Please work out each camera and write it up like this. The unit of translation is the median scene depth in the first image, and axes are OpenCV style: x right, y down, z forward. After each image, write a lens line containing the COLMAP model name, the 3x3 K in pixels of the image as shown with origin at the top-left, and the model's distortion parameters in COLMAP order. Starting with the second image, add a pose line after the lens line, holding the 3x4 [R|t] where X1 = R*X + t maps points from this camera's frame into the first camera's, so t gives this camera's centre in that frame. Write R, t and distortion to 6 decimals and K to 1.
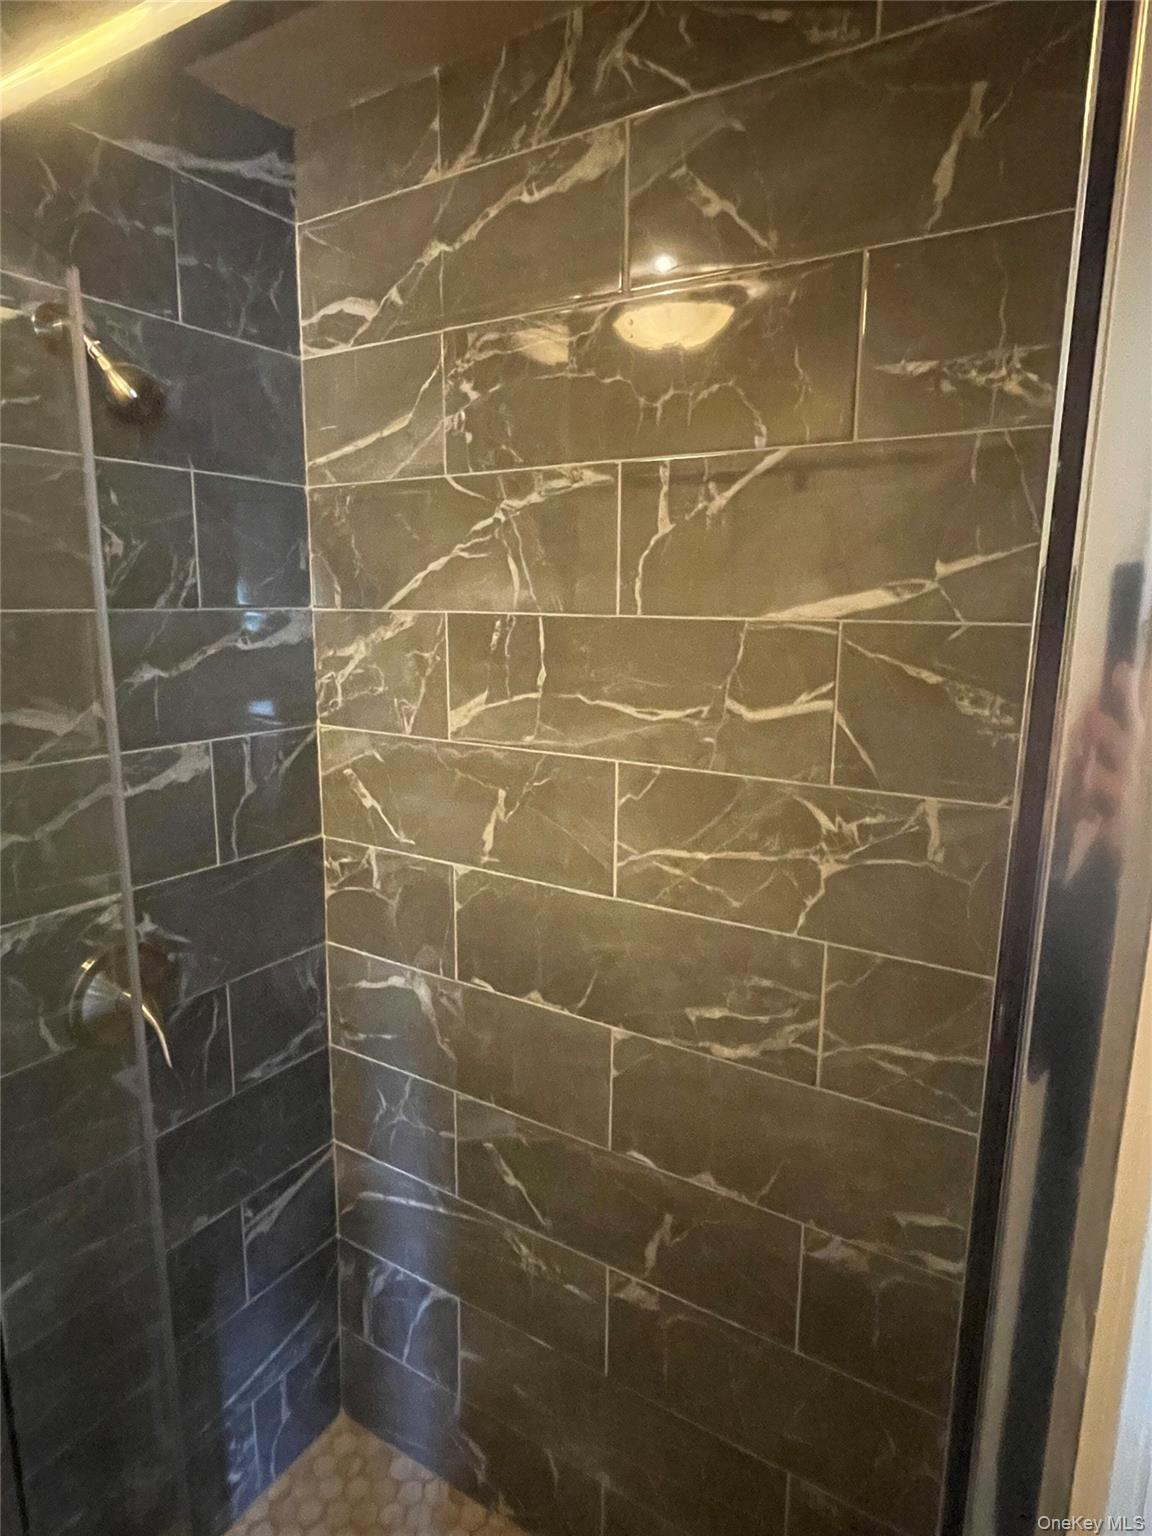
lens RADIAL K [[903.8, 0, 573.1], [0, 903.8, 768.0], [0, 0, 1]] dist [-0.000247, 0.000552]
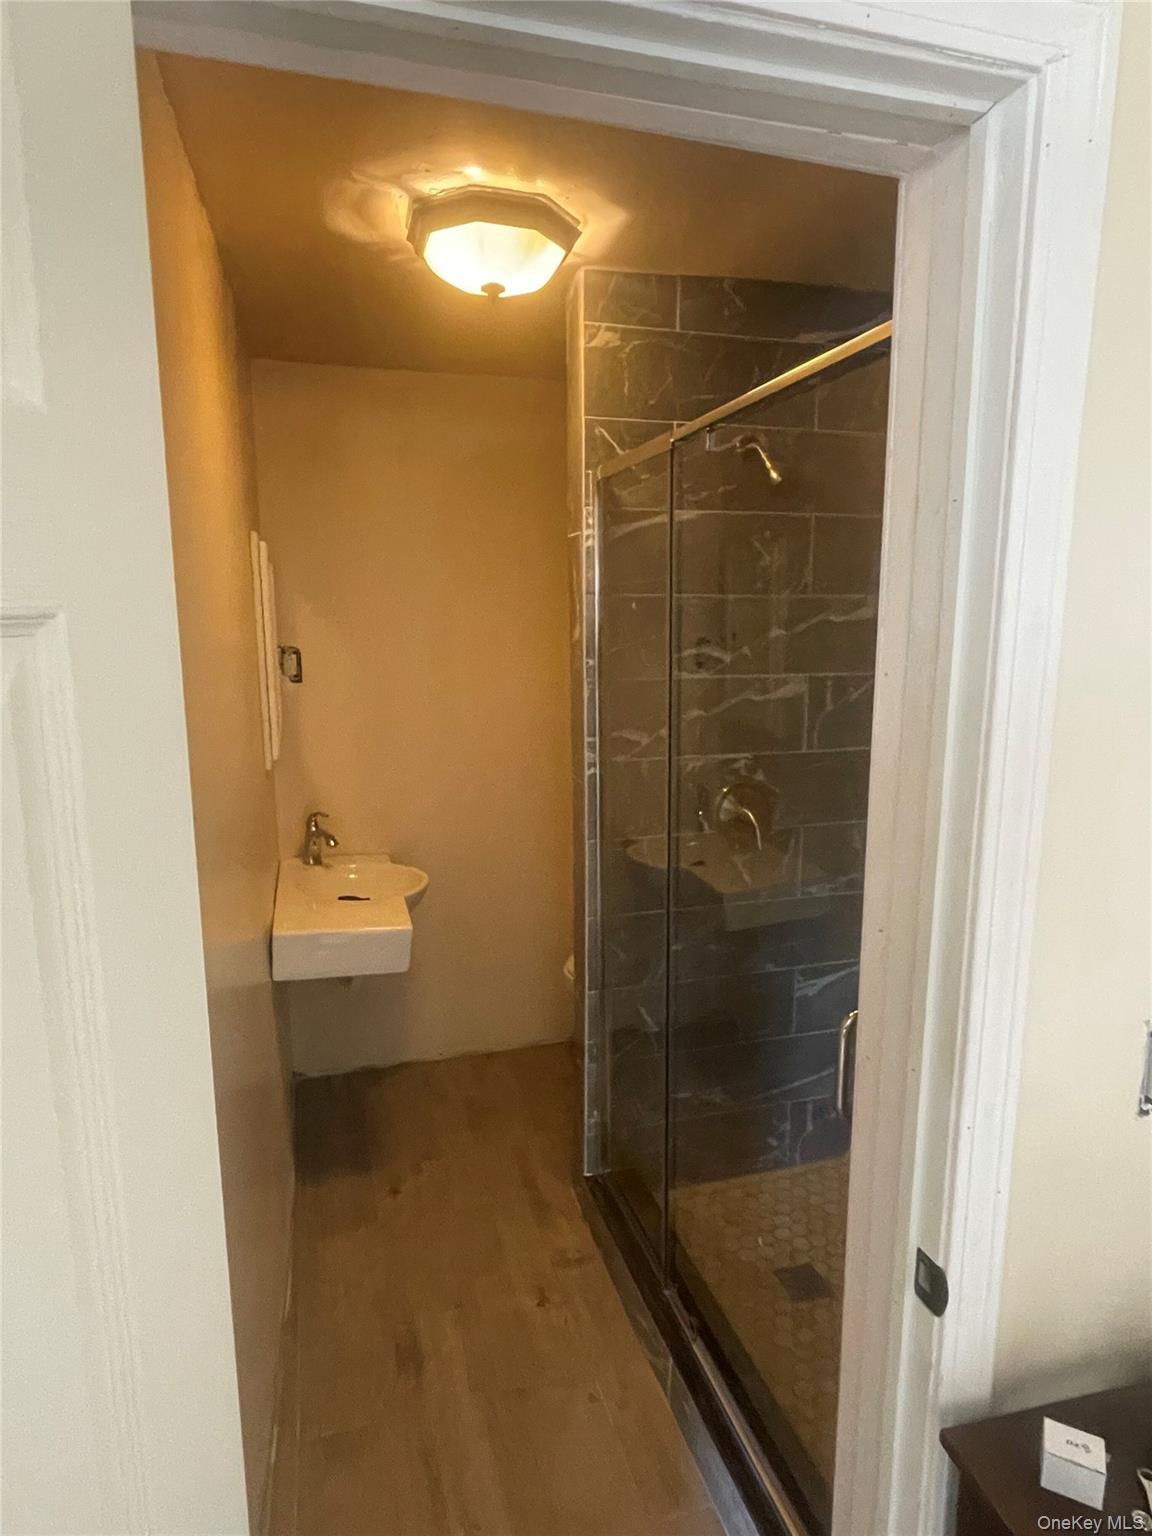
lens RADIAL K [[903.8, 0, 577.0], [0, 903.8, 768.5], [0, 0, 1]] dist [-0.000247, 0.000552]
pose [[0.741657, 0.103795, -0.662700, 0.413230], [-0.115382, 0.992970, 0.026395, 0.149006], [0.660781, 0.056888, 0.748419, -0.529104]]
